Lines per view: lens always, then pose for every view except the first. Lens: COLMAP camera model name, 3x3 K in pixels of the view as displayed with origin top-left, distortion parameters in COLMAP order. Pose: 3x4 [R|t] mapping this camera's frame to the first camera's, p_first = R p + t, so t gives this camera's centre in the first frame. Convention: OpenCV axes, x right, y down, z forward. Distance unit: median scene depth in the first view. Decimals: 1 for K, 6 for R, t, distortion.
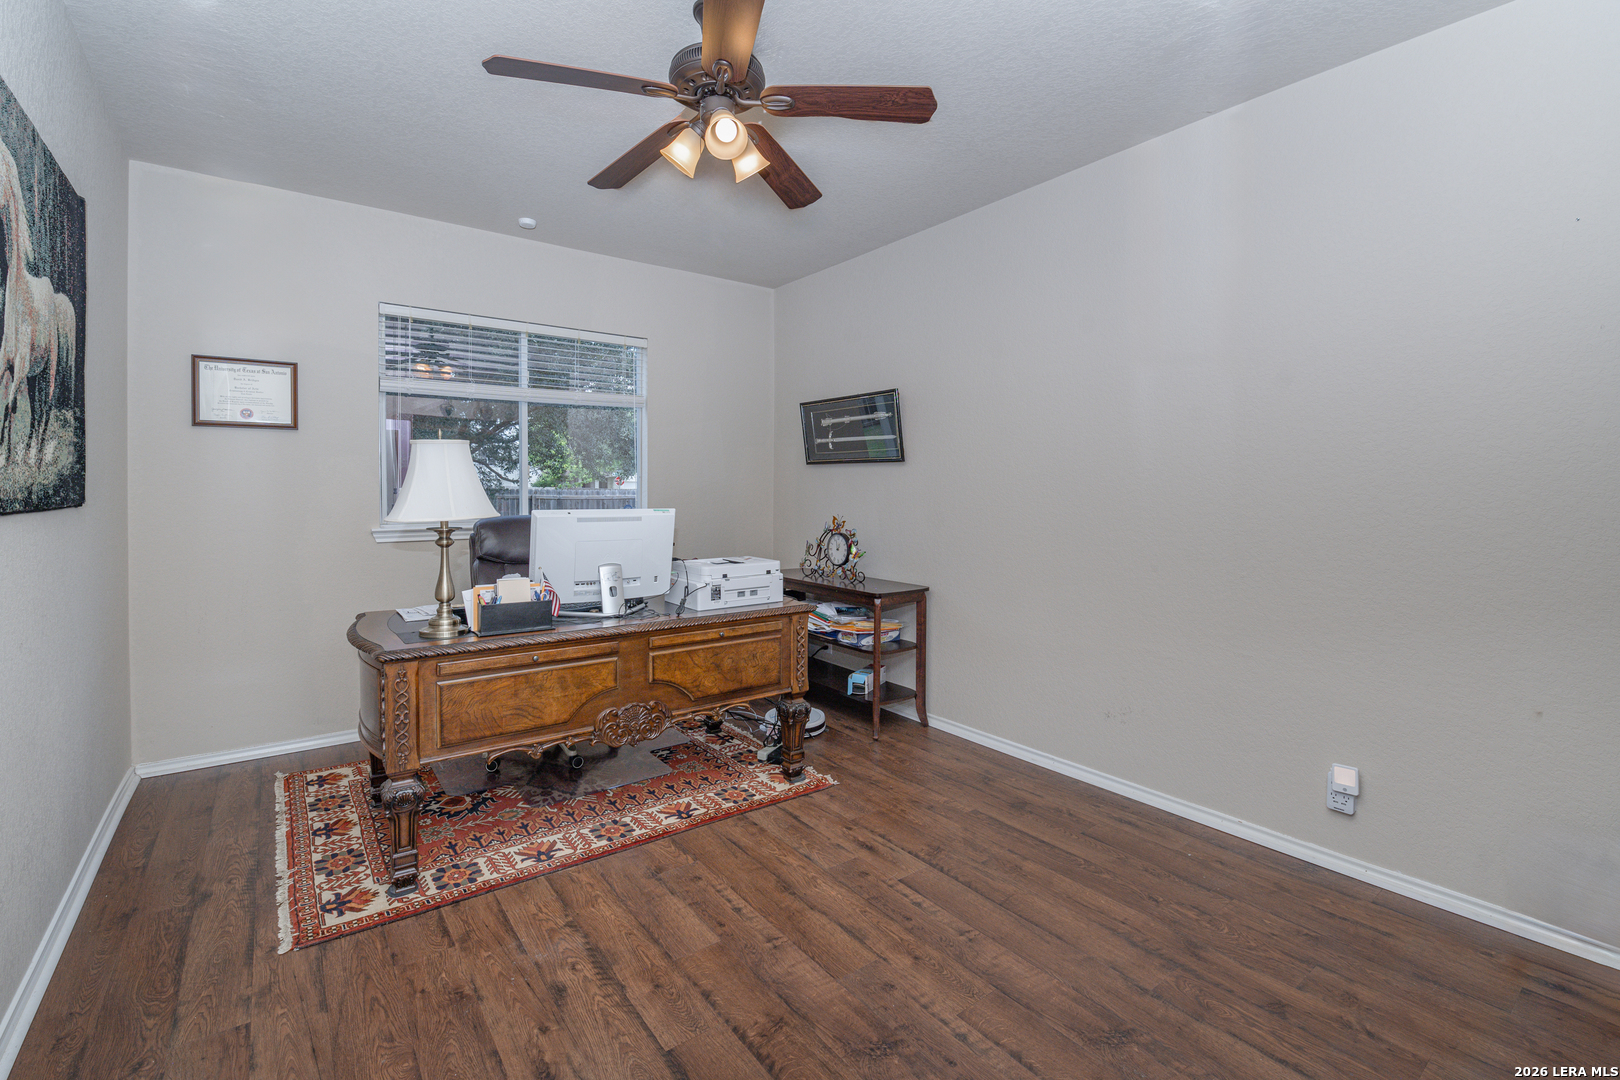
lens RADIAL K [[703.1, 0, 807.8], [0, 703.1, 524.5], [0, 0, 1]] dist [-0.005340, -0.008176]
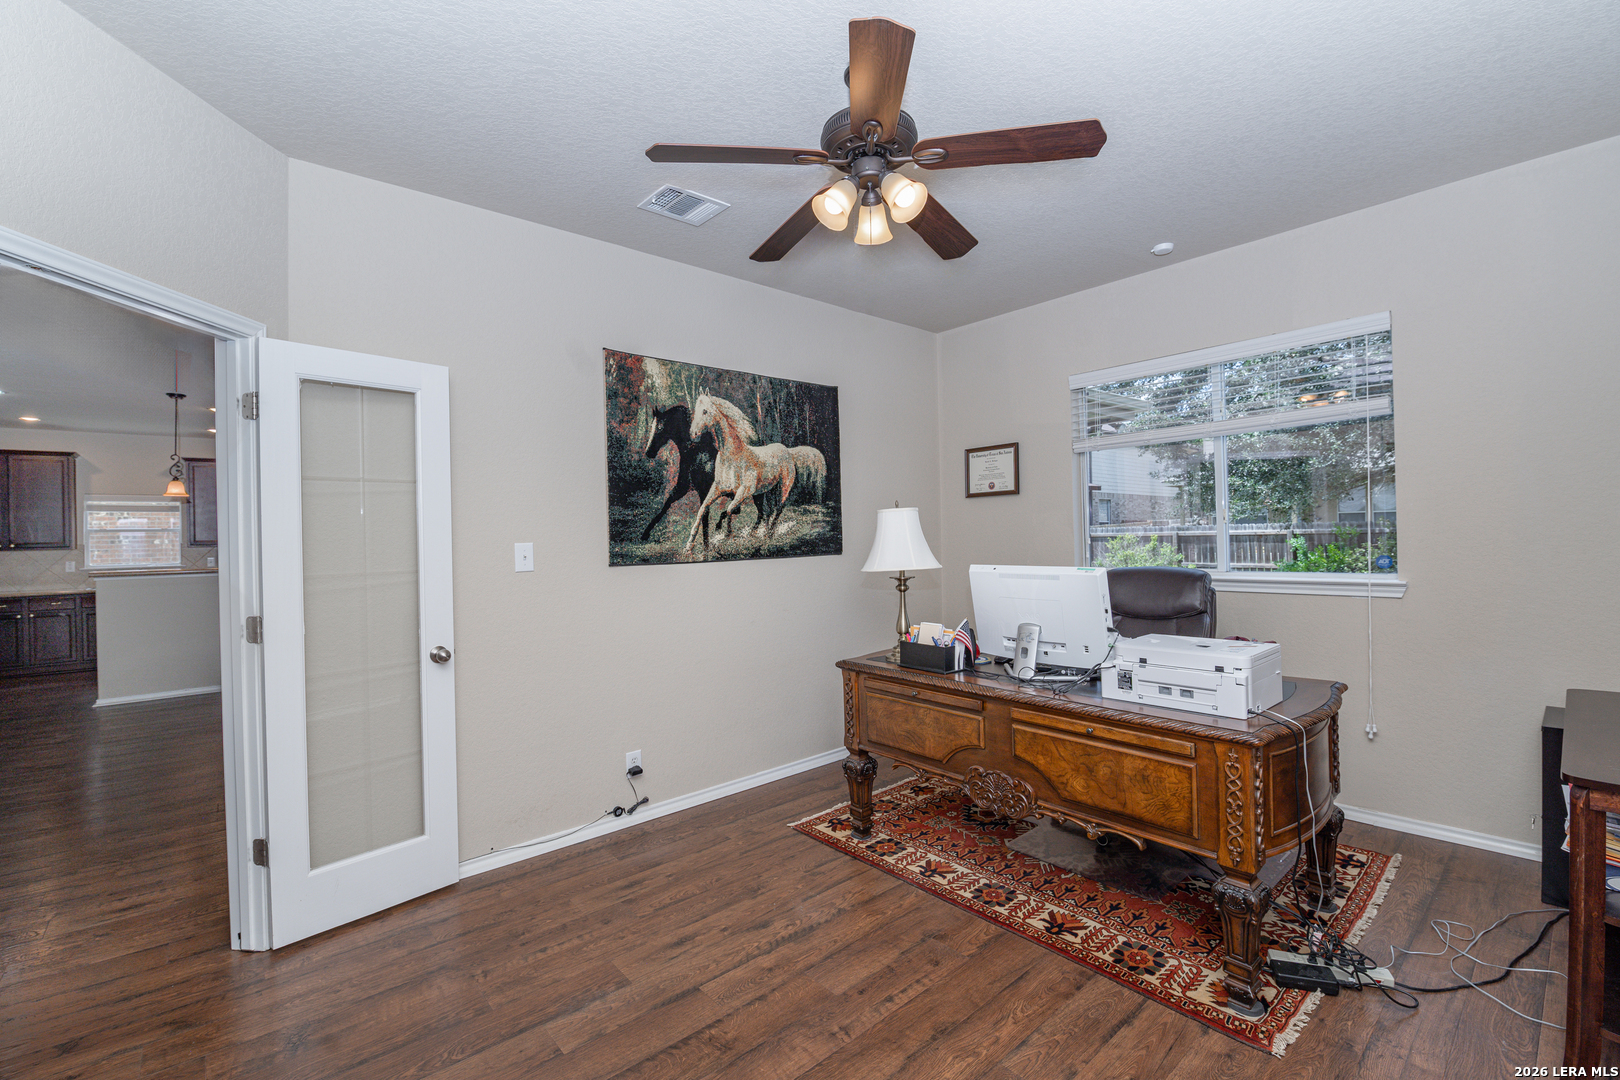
lens RADIAL K [[703.1, 0, 818.3], [0, 703.1, 537.6], [0, 0, 1]] dist [-0.005340, -0.008176]
pose [[0.078059, 0.000497, -0.996949, 0.698306], [-0.024704, 0.999694, -0.001436, -0.056412], [0.996643, 0.024741, 0.078047, 0.686290]]
